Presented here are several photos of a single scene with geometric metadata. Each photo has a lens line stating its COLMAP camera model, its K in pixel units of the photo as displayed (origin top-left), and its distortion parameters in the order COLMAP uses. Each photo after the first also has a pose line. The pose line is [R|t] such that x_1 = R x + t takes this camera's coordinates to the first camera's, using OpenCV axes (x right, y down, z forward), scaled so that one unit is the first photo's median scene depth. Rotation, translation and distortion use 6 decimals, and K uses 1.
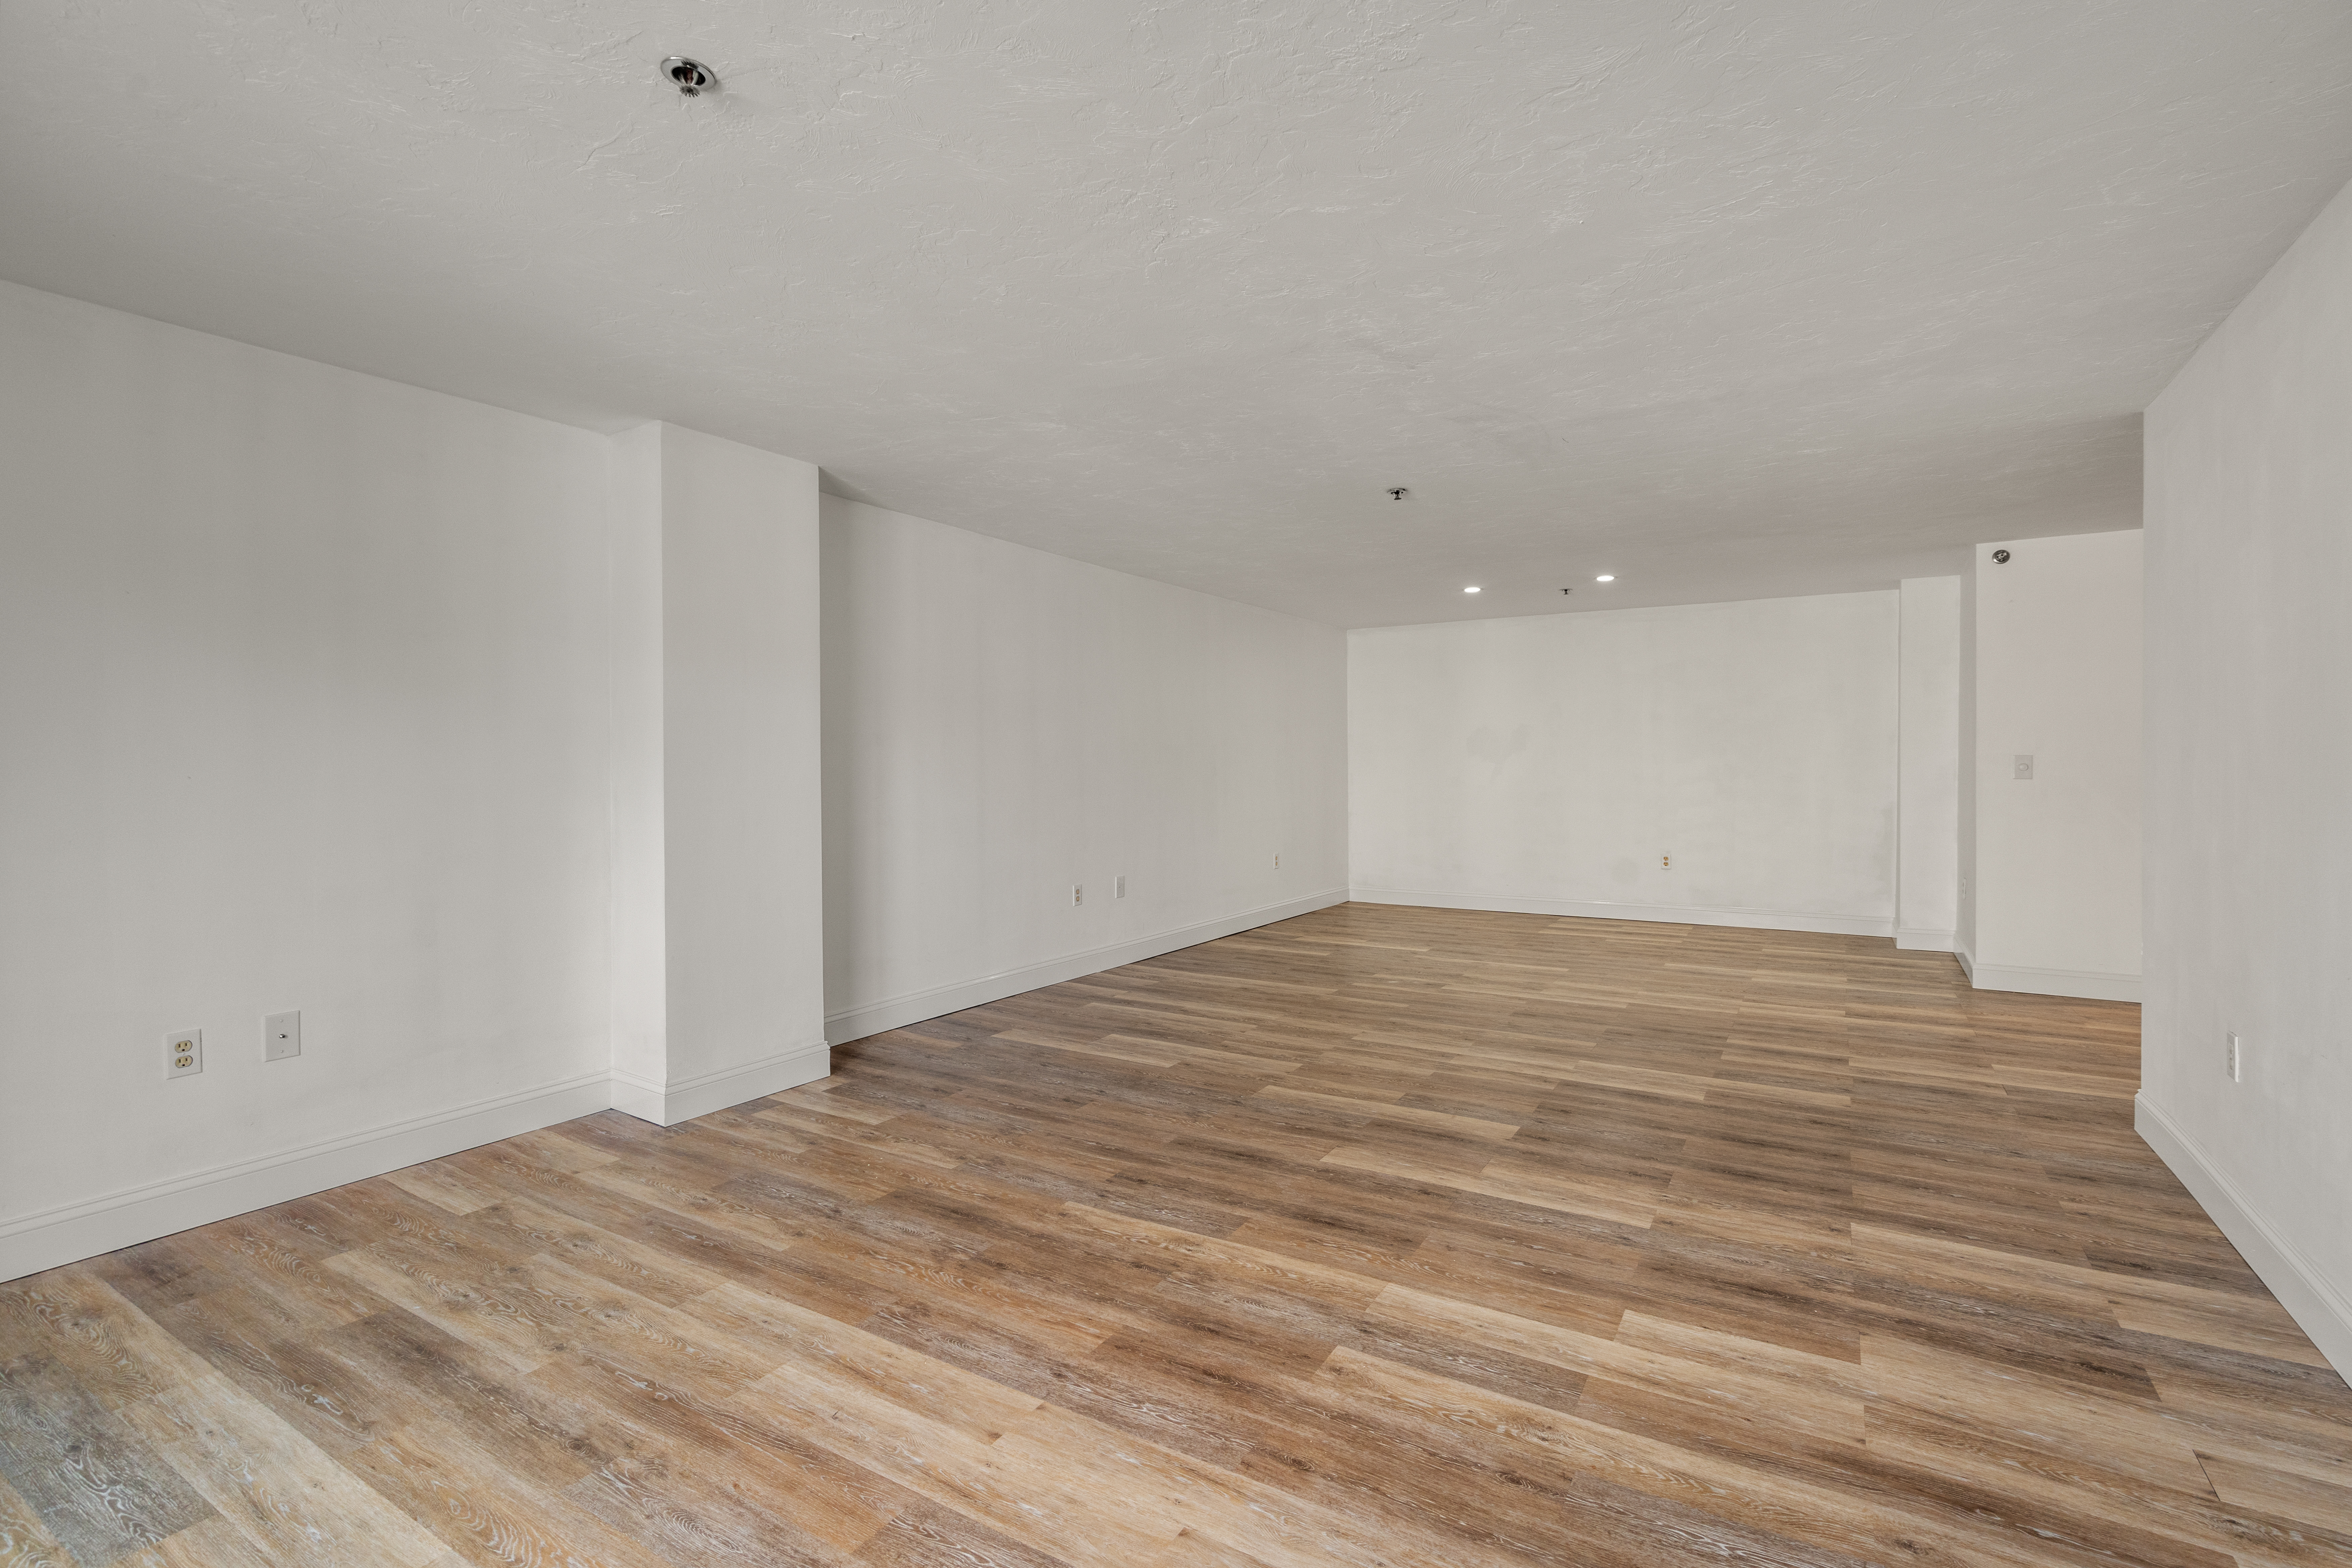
lens RADIAL K [[1077.7, 0, 1172.0], [0, 1077.7, 775.0], [0, 0, 1]] dist [-0.004851, 0.002151]
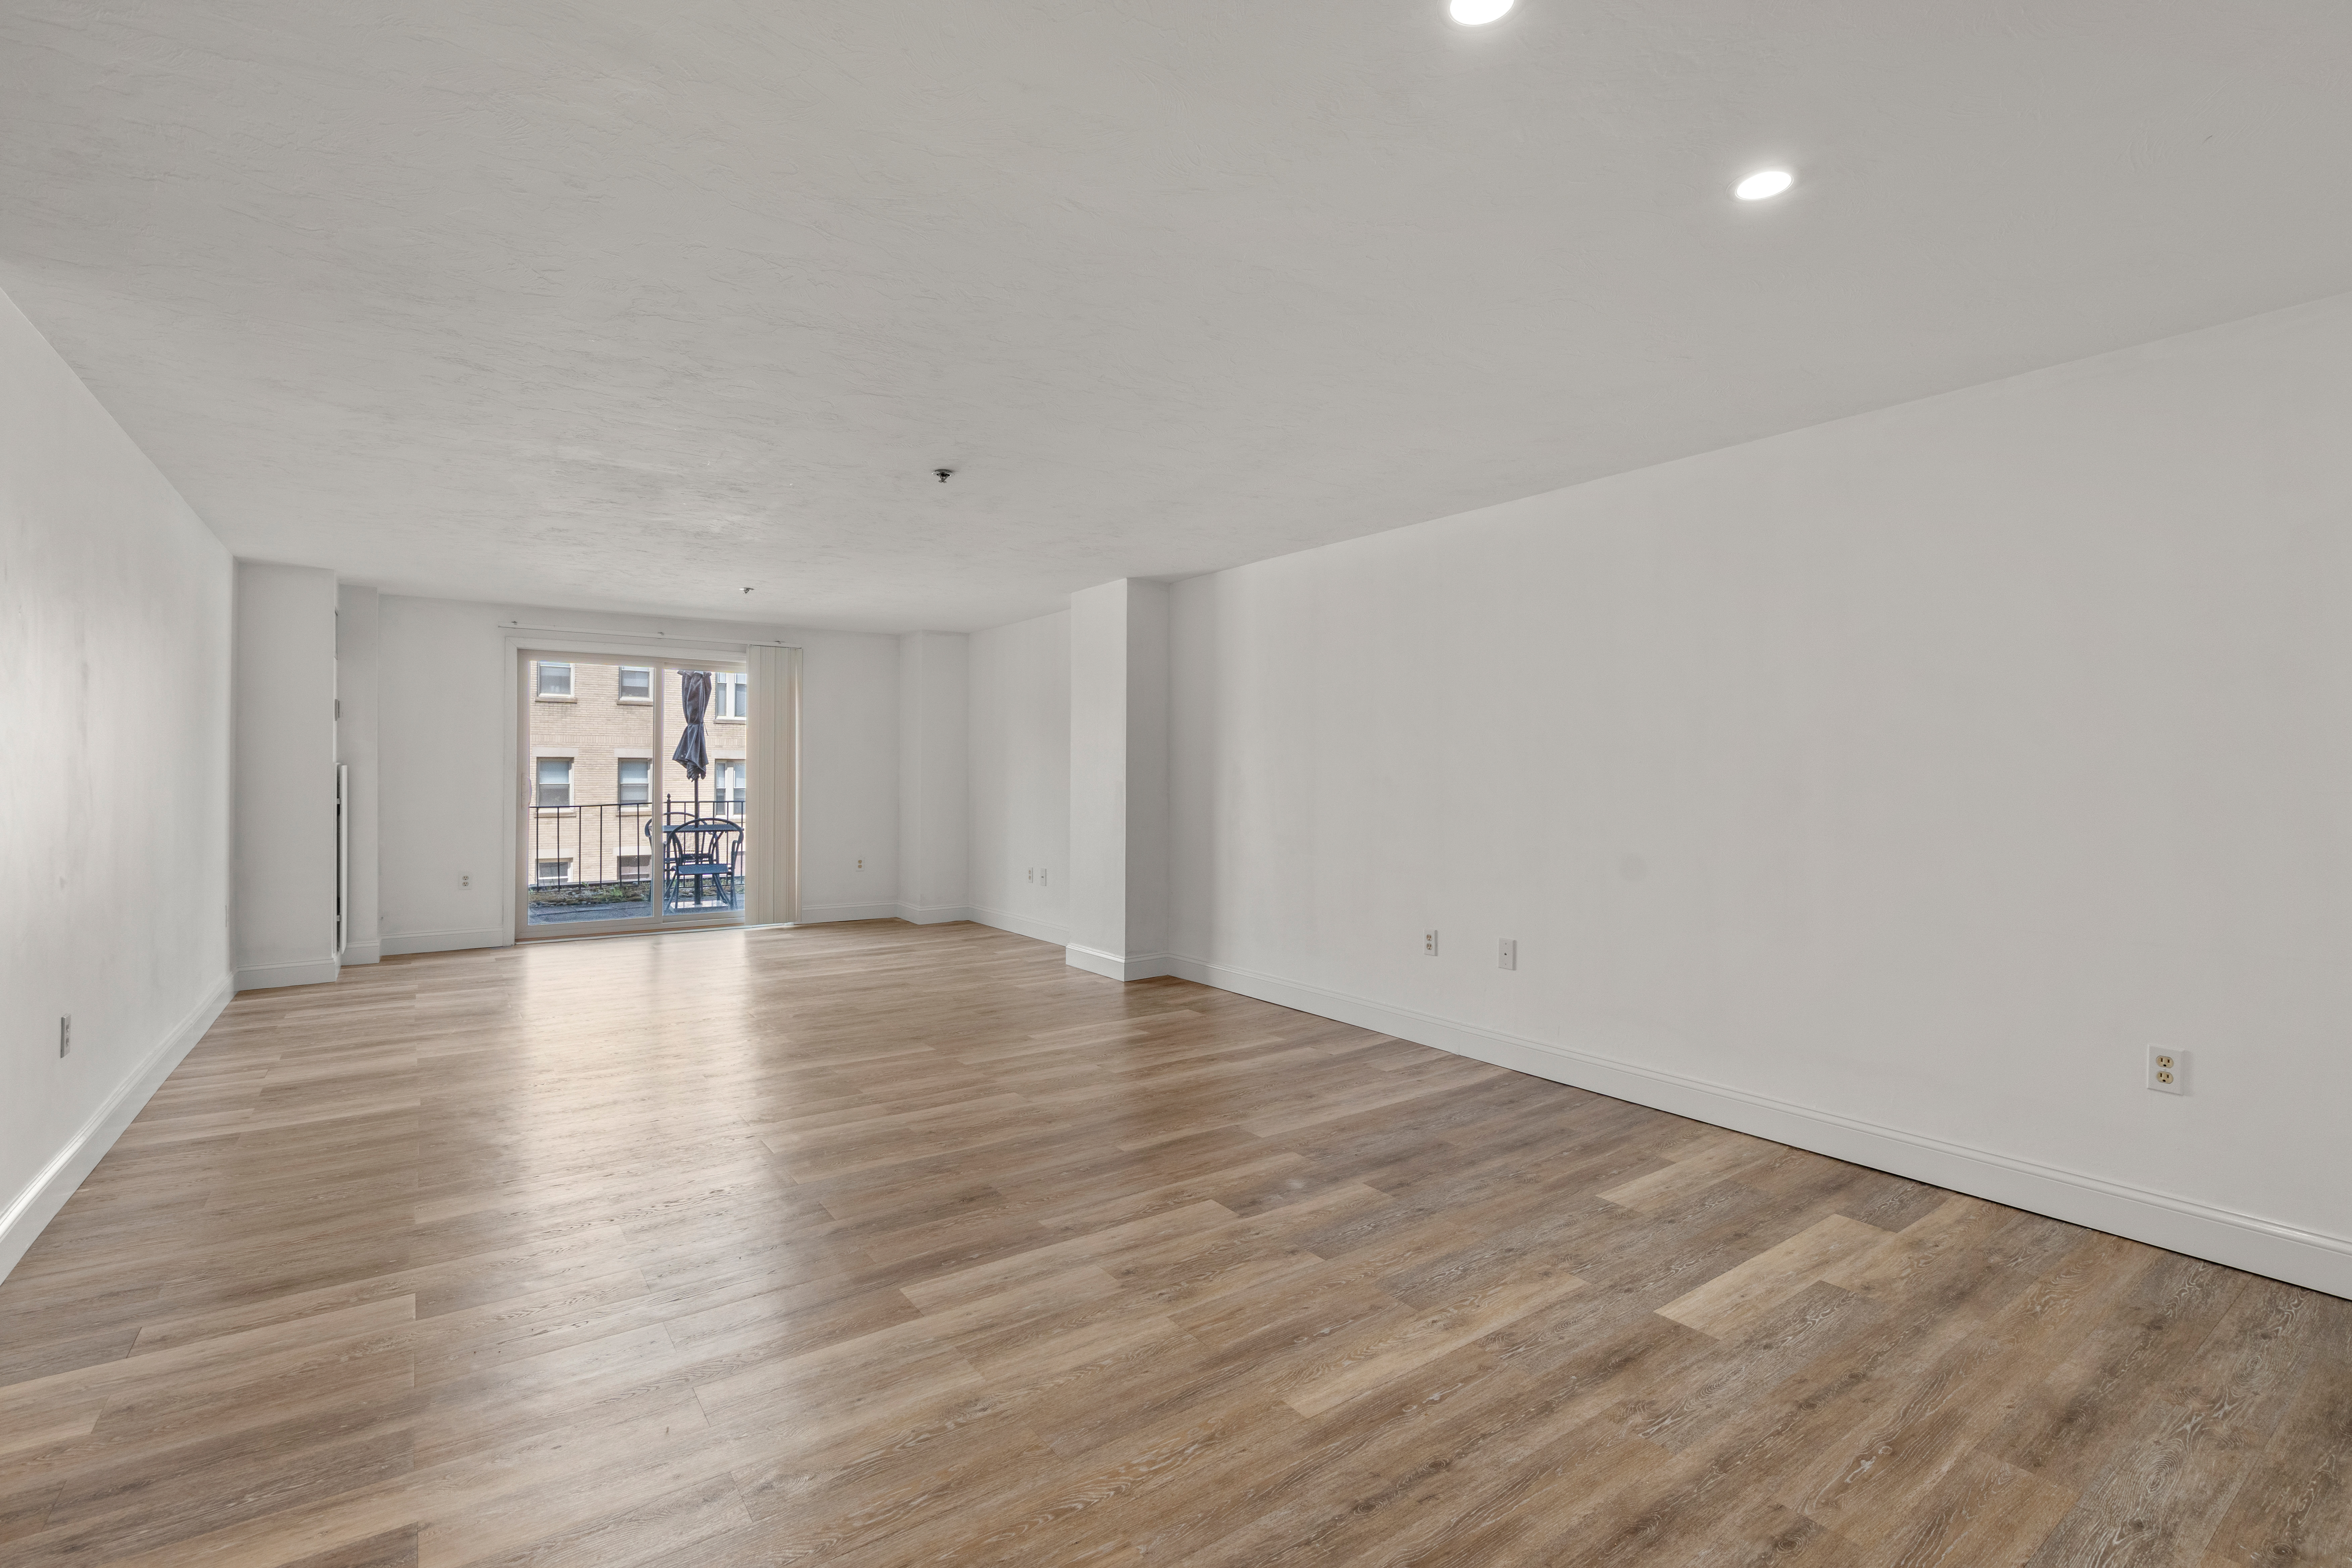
lens RADIAL K [[1077.7, 0, 1177.9], [0, 1077.7, 781.6], [0, 0, 1]] dist [-0.004851, 0.002151]
pose [[-0.392712, 0.008712, -0.919620, 1.401026], [-0.013317, 0.999796, 0.015158, -0.030106], [0.919565, 0.018199, -0.392516, 2.244234]]
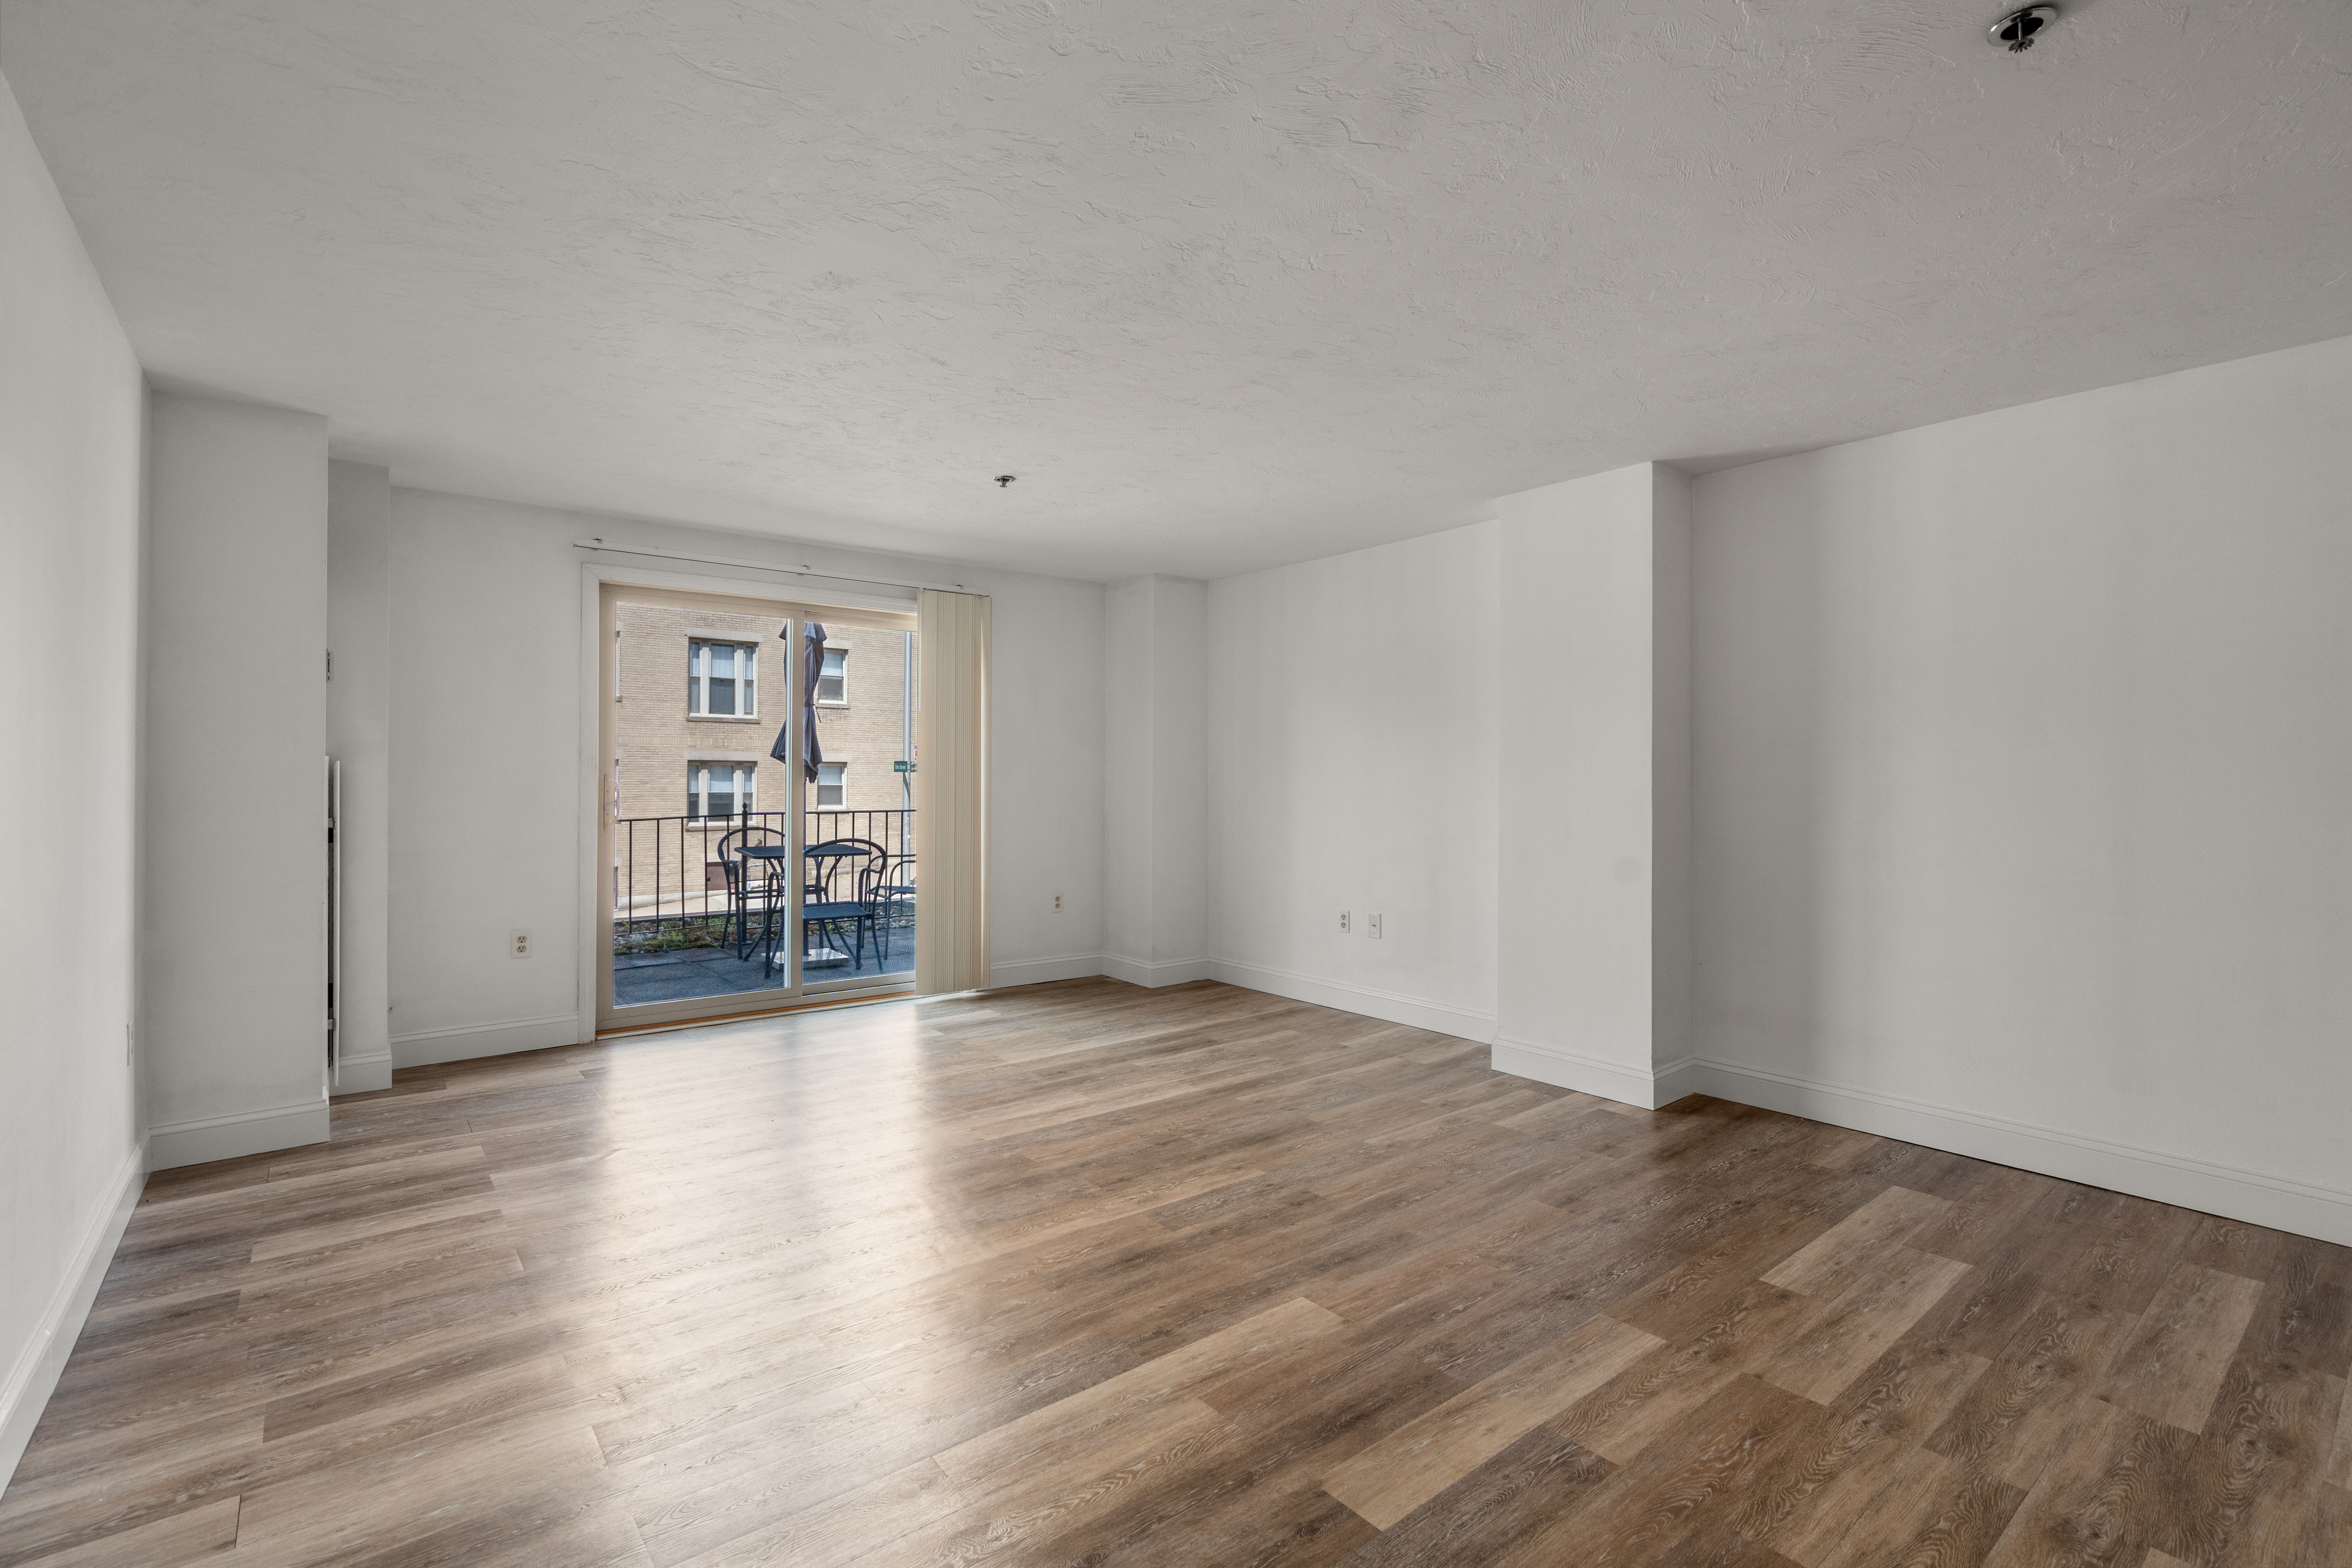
lens RADIAL K [[1077.7, 0, 1168.8], [0, 1077.7, 775.5], [0, 0, 1]] dist [-0.004851, 0.002151]
pose [[-0.347709, -0.000165, -0.937603, 0.939548], [-0.014374, 0.999883, 0.005155, -0.010166], [0.937492, 0.015269, -0.347671, 1.252927]]
